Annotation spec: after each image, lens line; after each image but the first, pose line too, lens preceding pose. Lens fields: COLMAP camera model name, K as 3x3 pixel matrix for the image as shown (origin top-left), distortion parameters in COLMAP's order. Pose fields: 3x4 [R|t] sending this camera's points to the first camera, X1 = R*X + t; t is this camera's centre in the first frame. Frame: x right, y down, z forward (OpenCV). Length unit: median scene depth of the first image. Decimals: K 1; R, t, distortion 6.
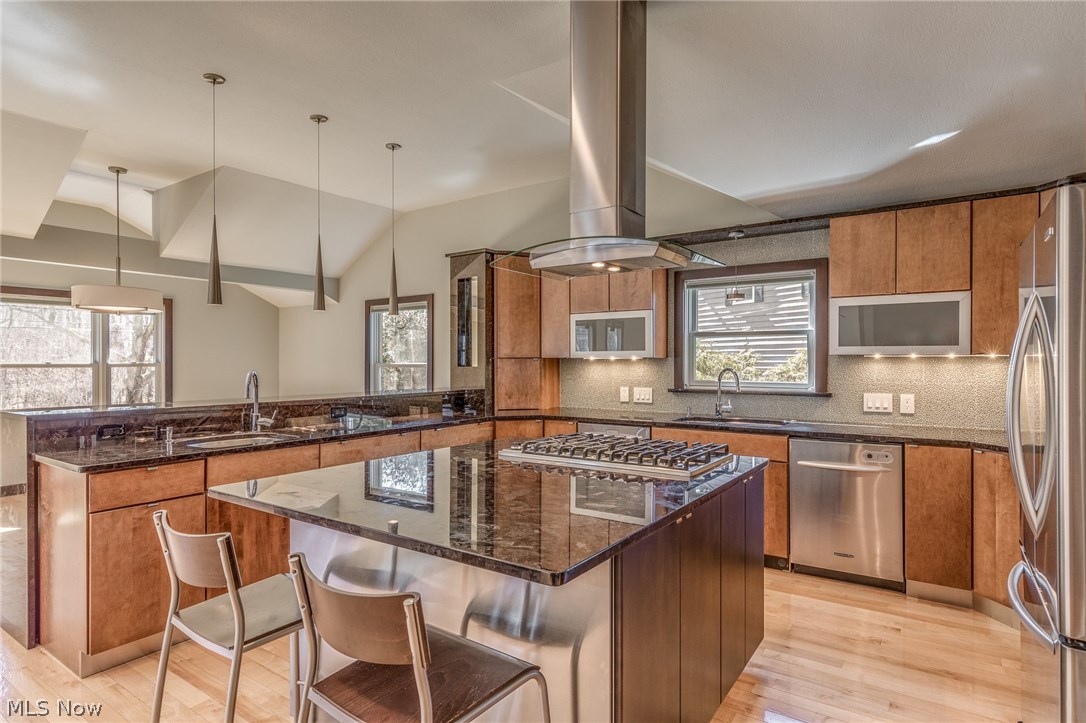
lens RADIAL K [[579.2, 0, 549.1], [0, 579.2, 361.5], [0, 0, 1]] dist [0.006385, 0.000646]
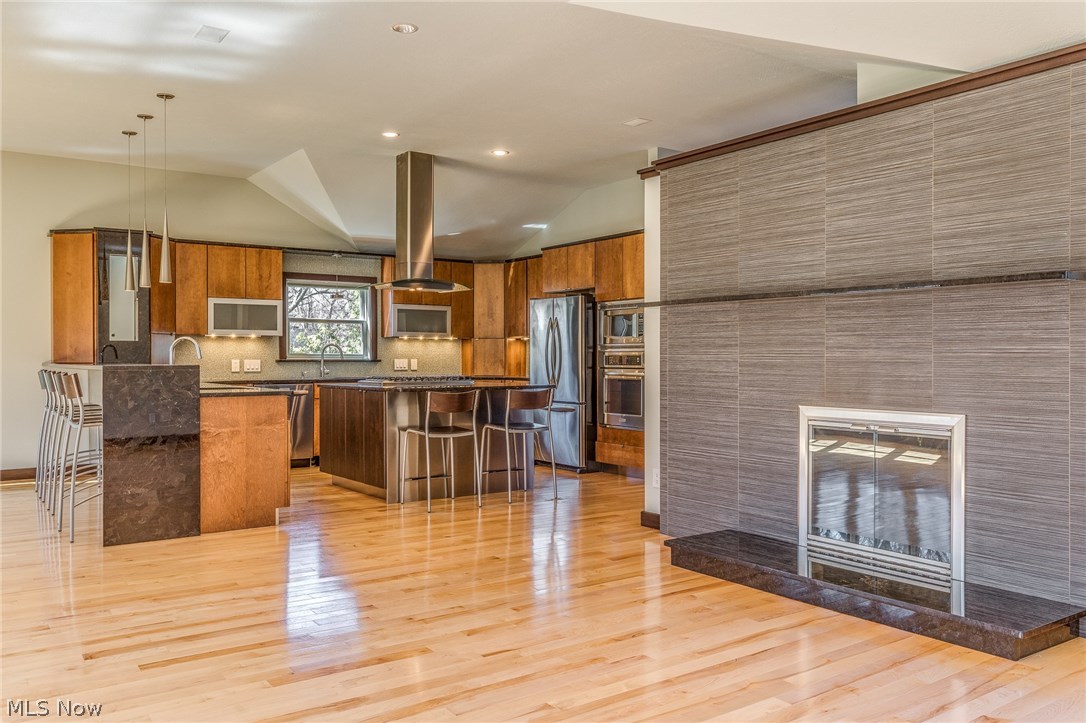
lens RADIAL K [[872.4, 0, 558.4], [0, 872.4, 363.8], [0, 0, 1]] dist [0.005429, -0.002553]
pose [[0.335965, -0.005440, 0.941859, -1.455057], [0.001276, 0.999985, 0.005321, 0.046418], [-0.941874, -0.000586, 0.335967, -0.272887]]
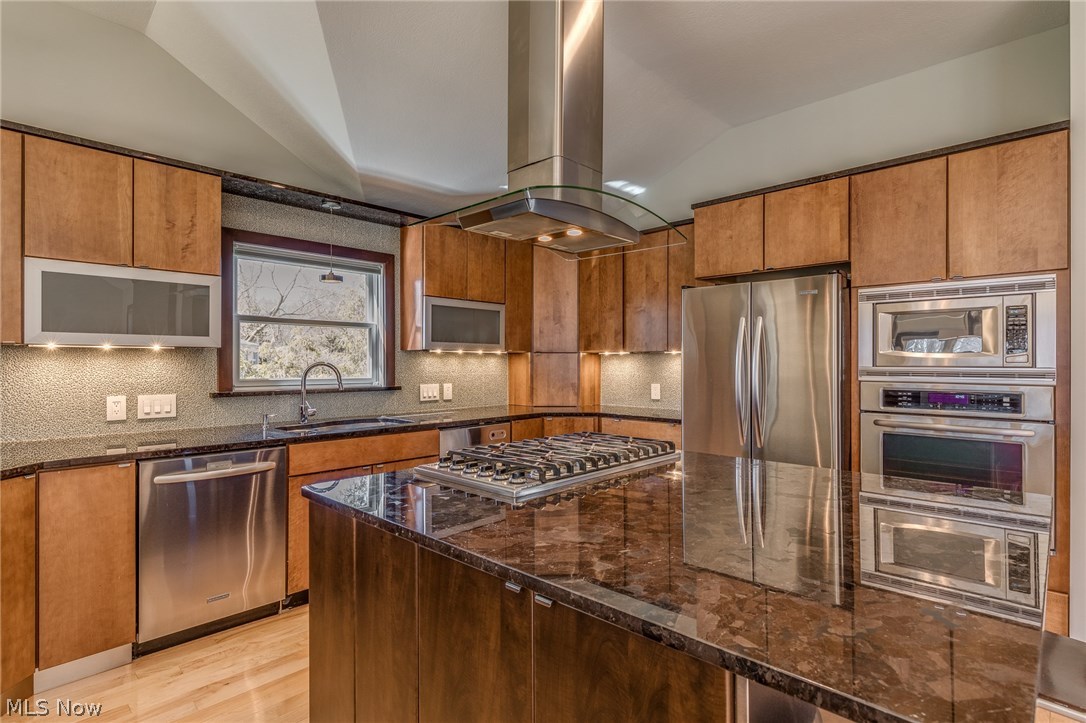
lens RADIAL K [[544.3, 0, 548.2], [0, 544.3, 363.1], [0, 0, 1]] dist [0.000870, 0.000663]
pose [[0.159358, -0.000309, 0.987221, -0.374361], [0.000226, 1.000000, 0.000276, 0.011178], [-0.987221, 0.000179, 0.159358, 0.499964]]
